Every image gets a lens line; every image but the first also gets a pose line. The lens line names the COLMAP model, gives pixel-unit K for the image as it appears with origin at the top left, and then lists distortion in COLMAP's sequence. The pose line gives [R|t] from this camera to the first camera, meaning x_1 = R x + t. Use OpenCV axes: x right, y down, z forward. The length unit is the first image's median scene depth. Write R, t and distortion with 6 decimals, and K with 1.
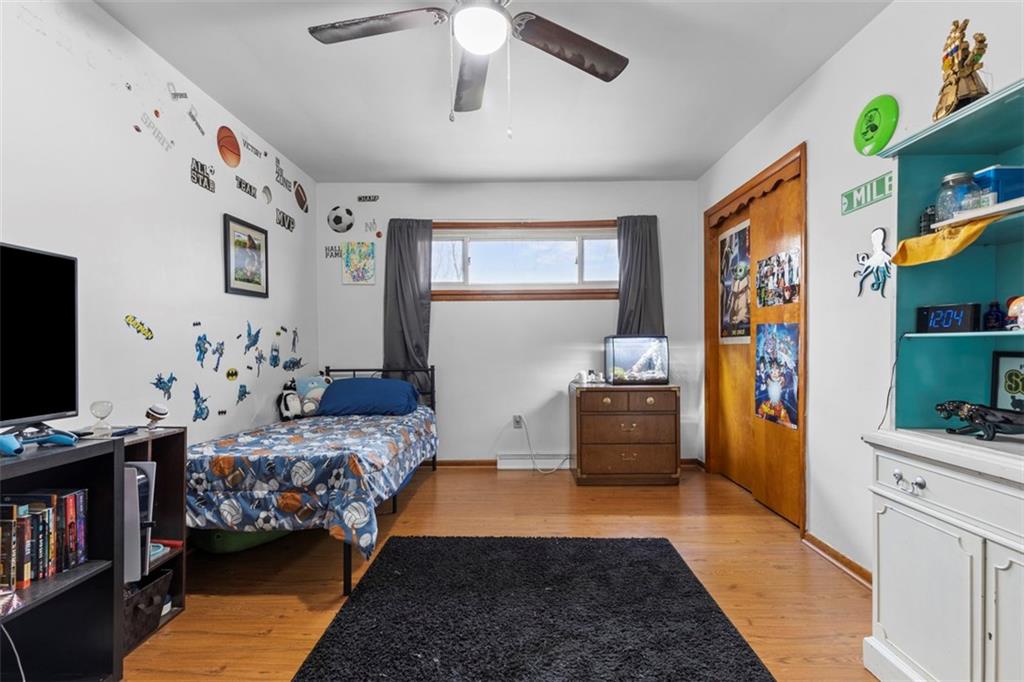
lens RADIAL K [[467.0, 0, 510.6], [0, 467.0, 347.4], [0, 0, 1]] dist [0.012156, -0.000943]
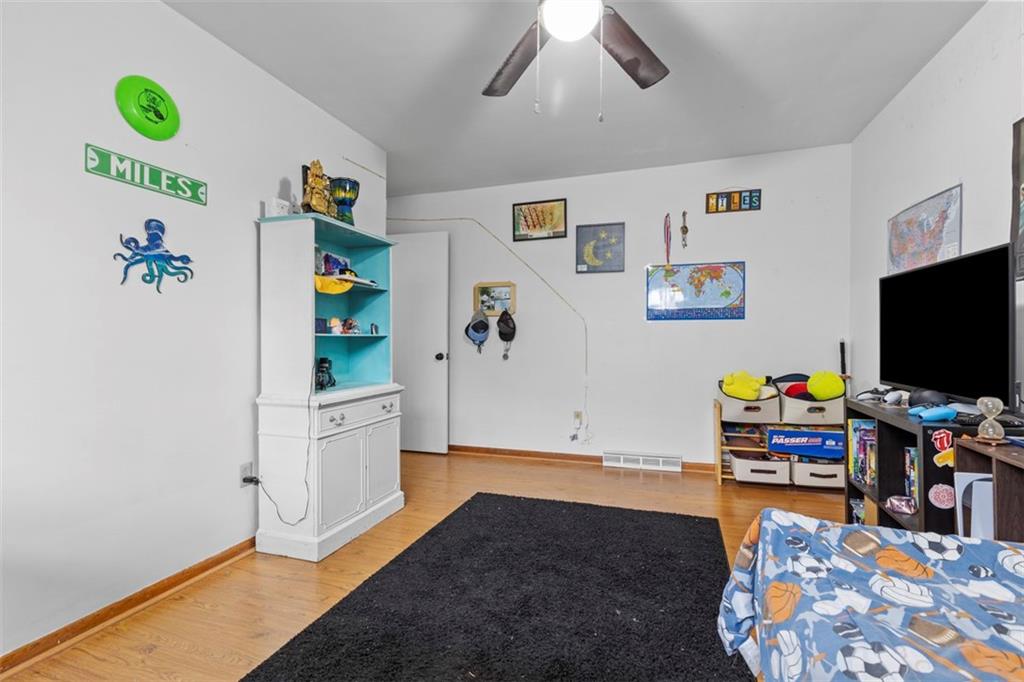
lens RADIAL K [[467.0, 0, 512.3], [0, 467.0, 338.4], [0, 0, 1]] dist [0.012156, -0.000943]
pose [[-0.951025, 0.003096, 0.309099, -0.205012], [0.002273, 0.999993, -0.003023, -0.005338], [-0.309107, -0.002172, -0.951025, 1.648483]]
